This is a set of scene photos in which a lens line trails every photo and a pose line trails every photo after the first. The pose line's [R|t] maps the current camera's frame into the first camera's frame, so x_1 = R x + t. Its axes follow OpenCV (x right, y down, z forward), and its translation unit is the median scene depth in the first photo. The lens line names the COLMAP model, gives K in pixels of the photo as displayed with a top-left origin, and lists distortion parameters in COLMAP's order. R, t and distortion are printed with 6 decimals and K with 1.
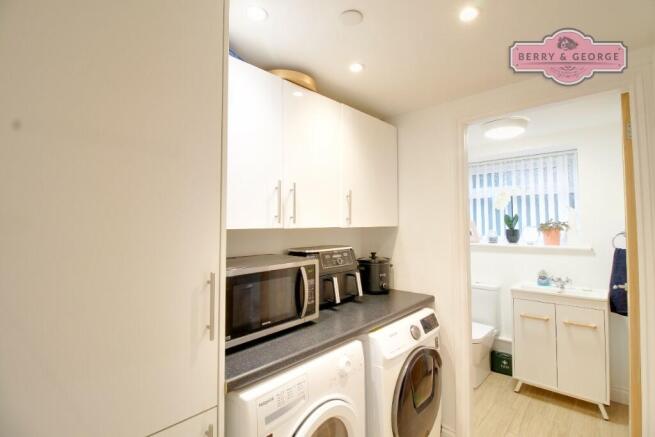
lens RADIAL K [[302.4, 0, 334.1], [0, 302.4, 210.6], [0, 0, 1]] dist [-0.015570, -0.000081]
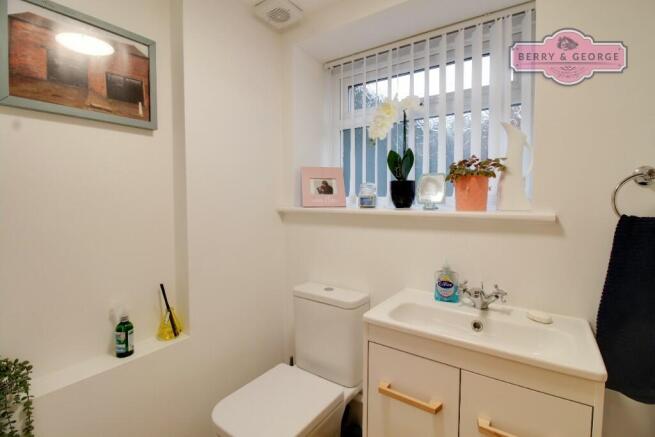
lens RADIAL K [[302.4, 0, 334.1], [0, 302.4, 210.6], [0, 0, 1]] dist [-0.015570, -0.000081]
pose [[0.988938, -0.003753, 0.148280, 0.453990], [-0.010201, 0.995592, 0.093229, 0.074197], [-0.147976, -0.093710, 0.984541, 0.580546]]
